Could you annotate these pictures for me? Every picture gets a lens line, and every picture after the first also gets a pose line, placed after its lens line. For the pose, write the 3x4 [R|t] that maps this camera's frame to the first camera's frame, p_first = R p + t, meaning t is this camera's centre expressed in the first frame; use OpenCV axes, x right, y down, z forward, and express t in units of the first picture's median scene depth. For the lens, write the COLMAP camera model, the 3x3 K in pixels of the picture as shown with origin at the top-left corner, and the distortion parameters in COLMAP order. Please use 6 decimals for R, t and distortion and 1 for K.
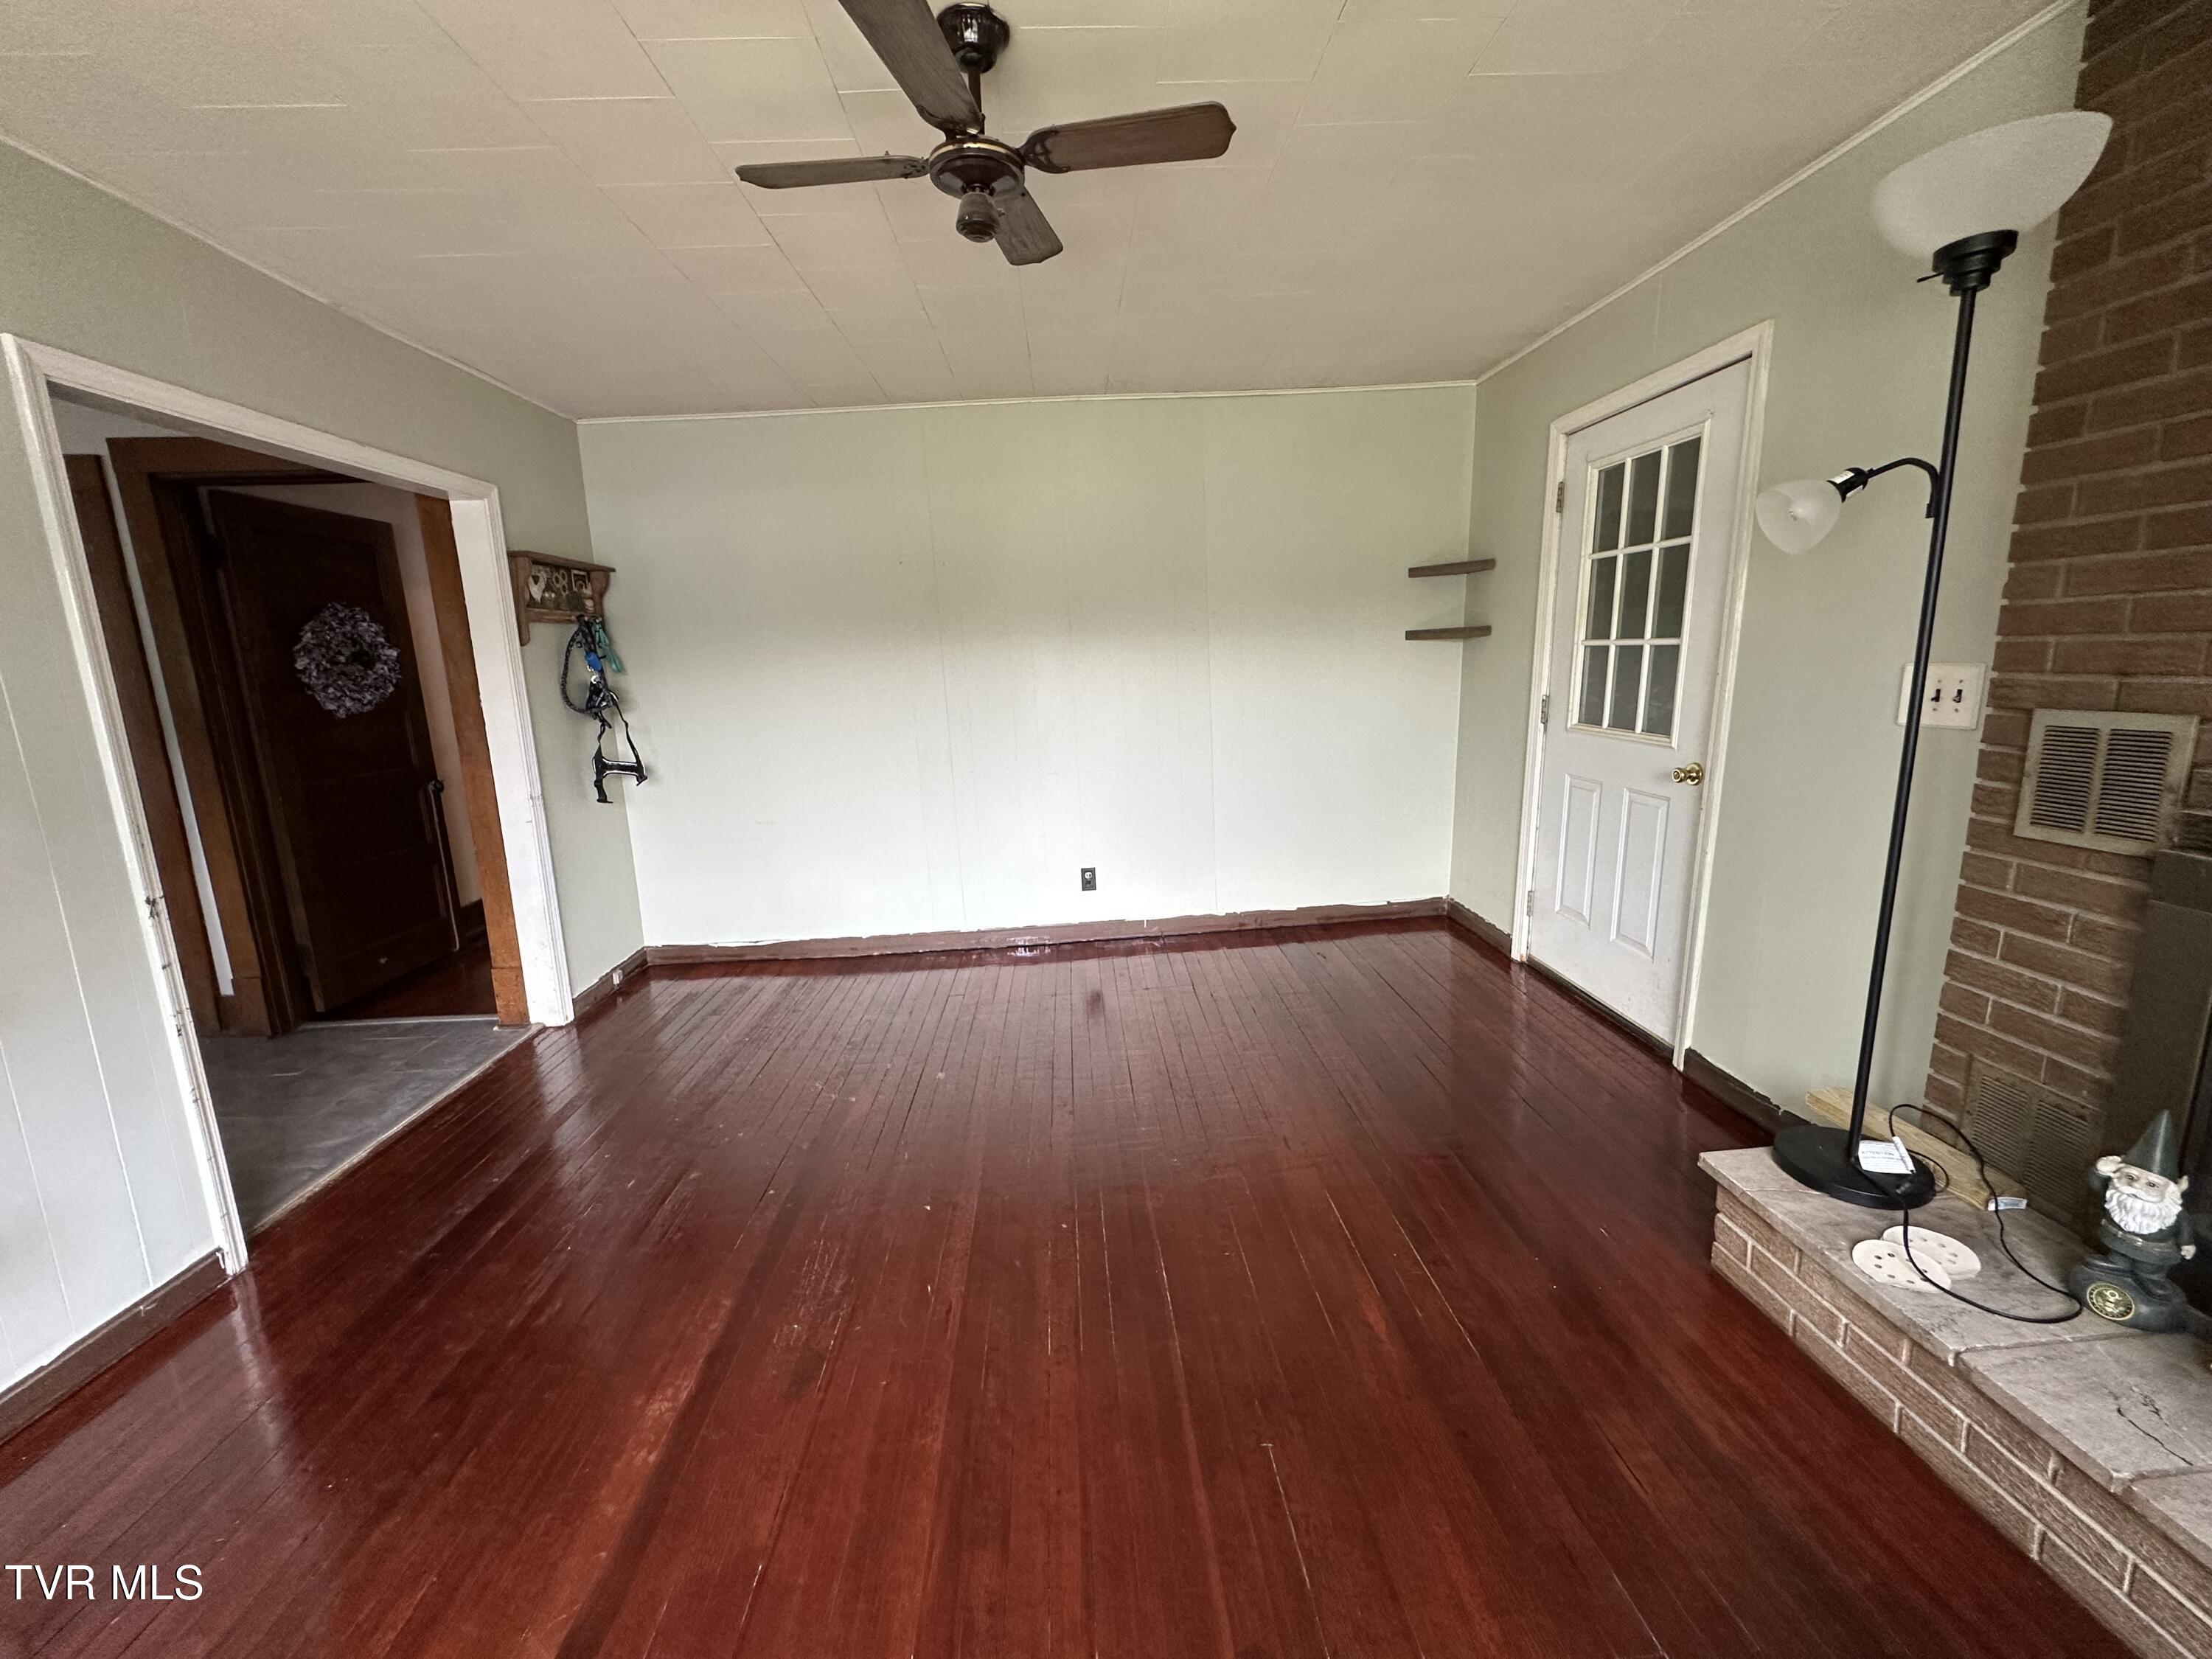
lens RADIAL K [[891.1, 0, 1101.4], [0, 891.1, 828.1], [0, 0, 1]] dist [-0.001351, -0.000173]
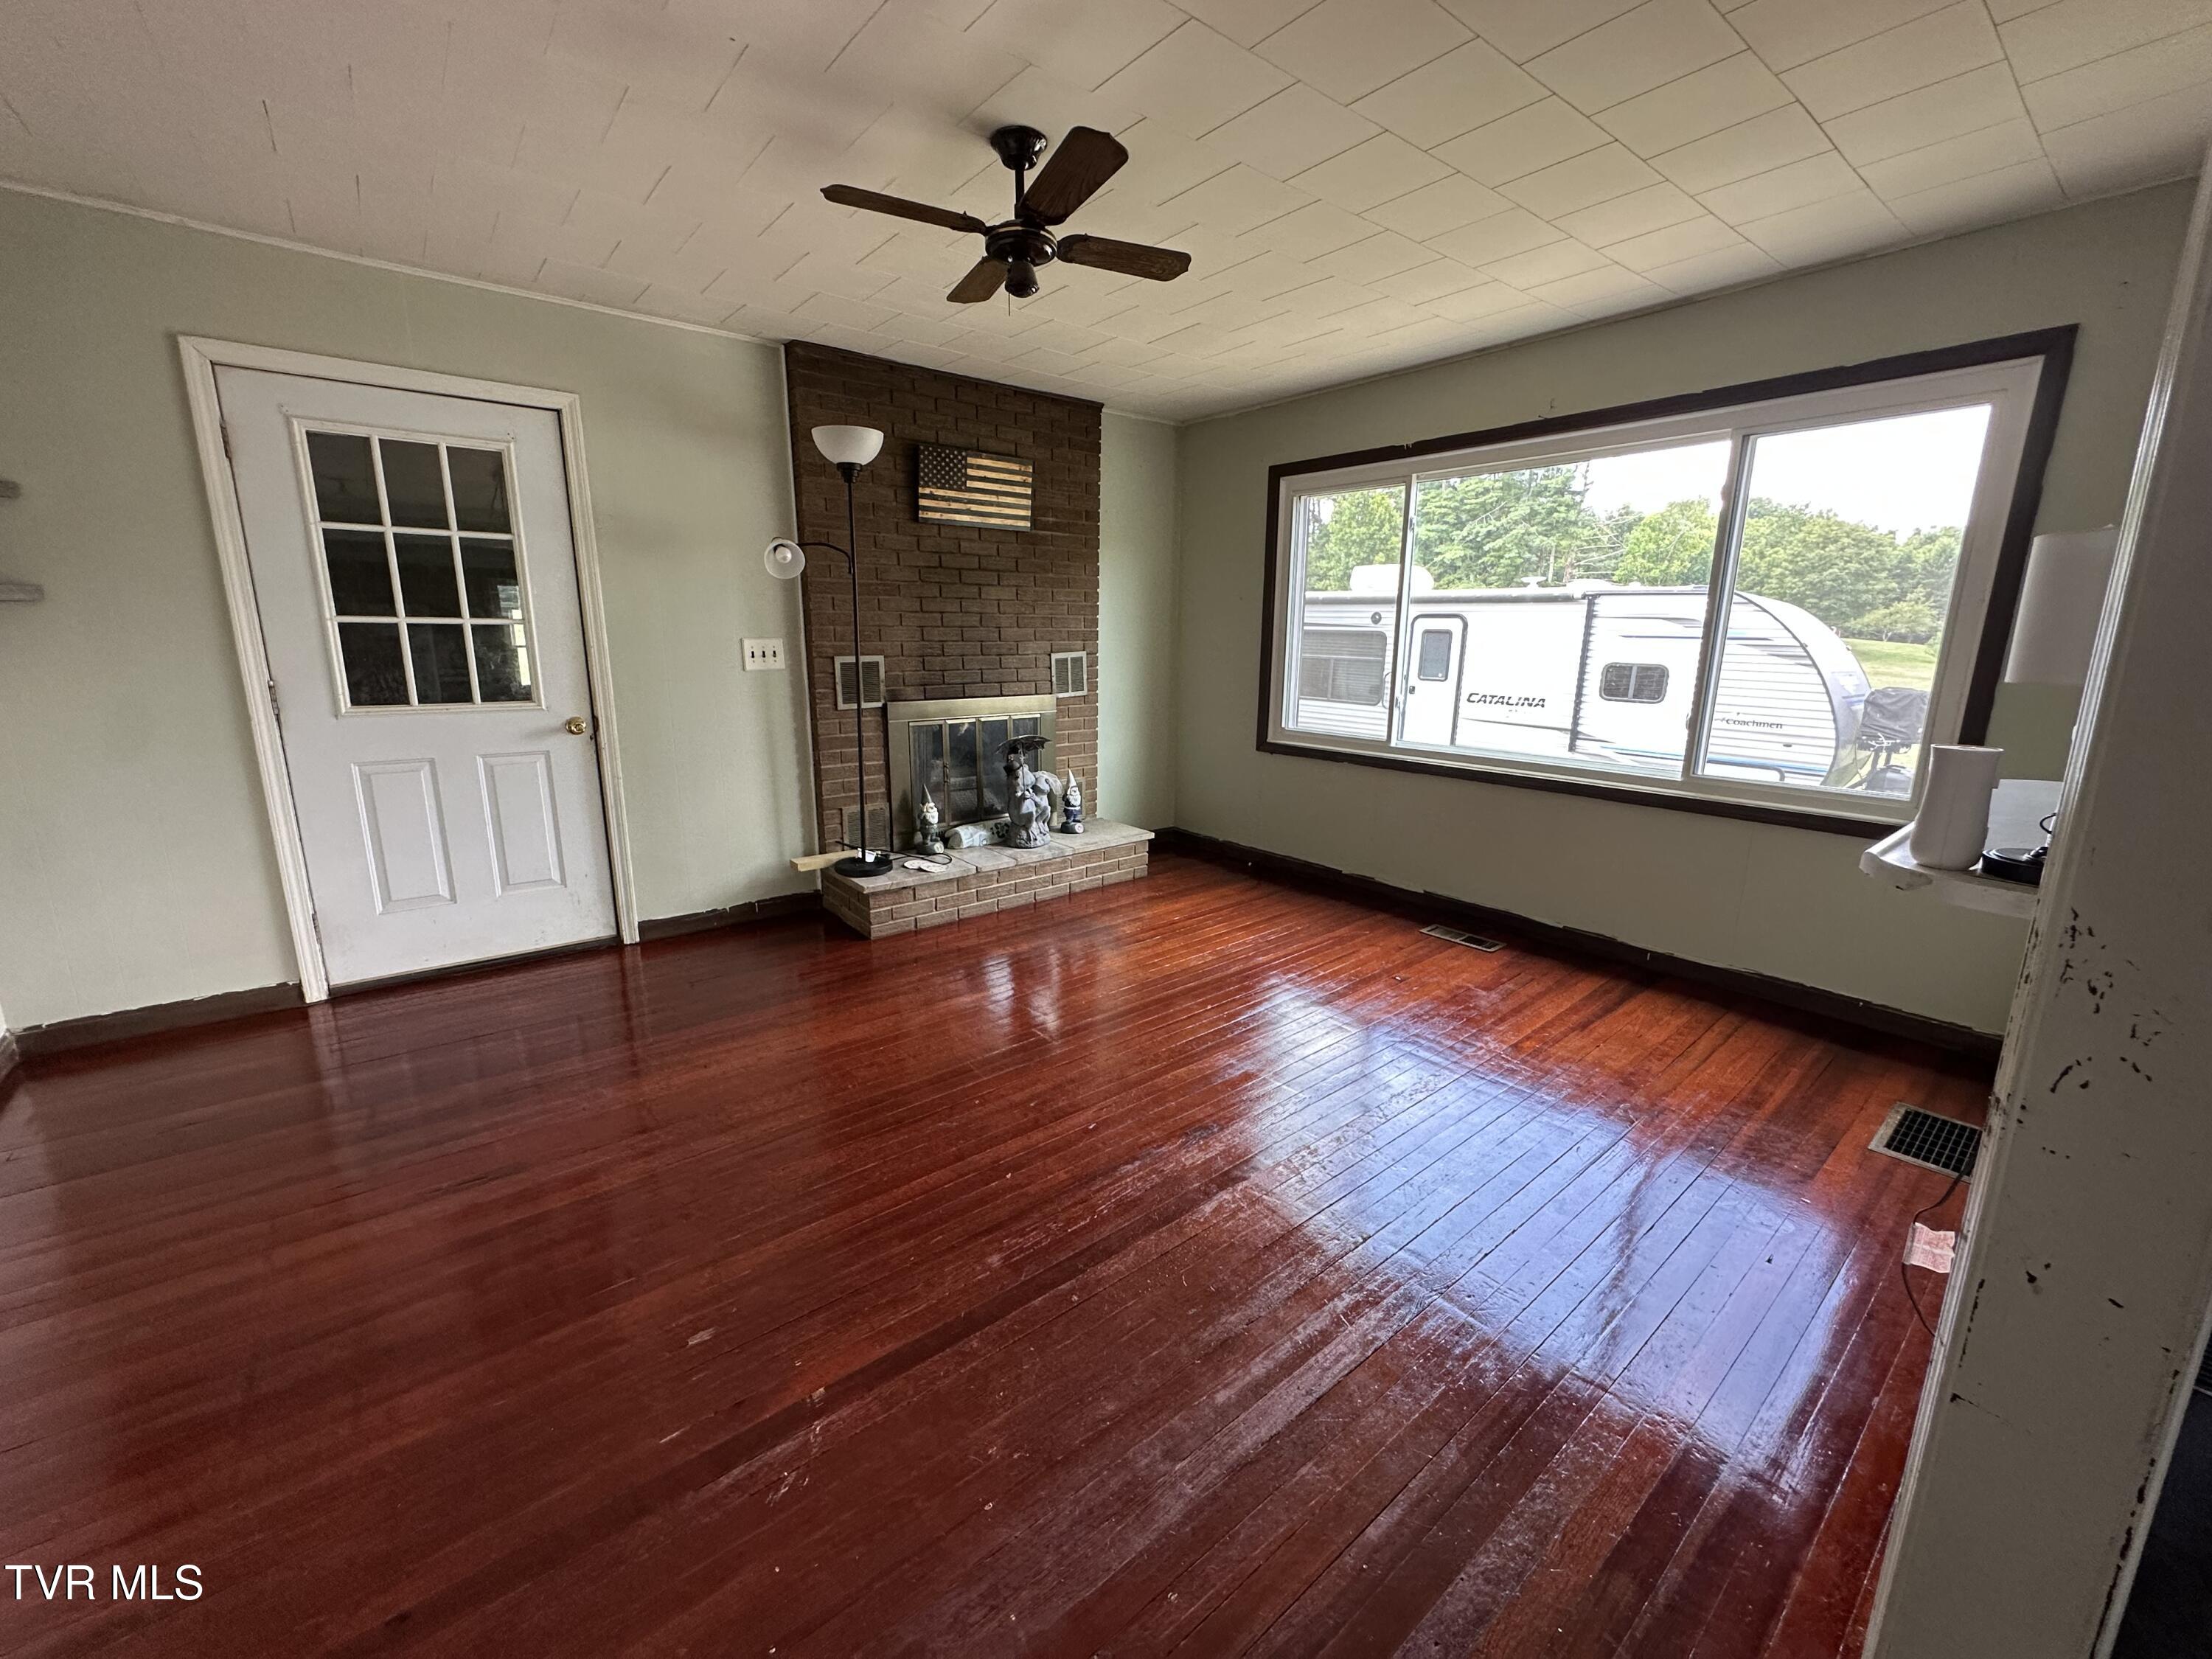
lens RADIAL K [[891.1, 0, 1108.1], [0, 891.1, 825.9], [0, 0, 1]] dist [-0.001351, -0.000173]
pose [[-0.582473, -0.148082, 0.799248, -0.815412], [0.165539, 0.941050, 0.294995, -0.172444], [-0.795816, 0.304133, -0.523622, 1.080300]]
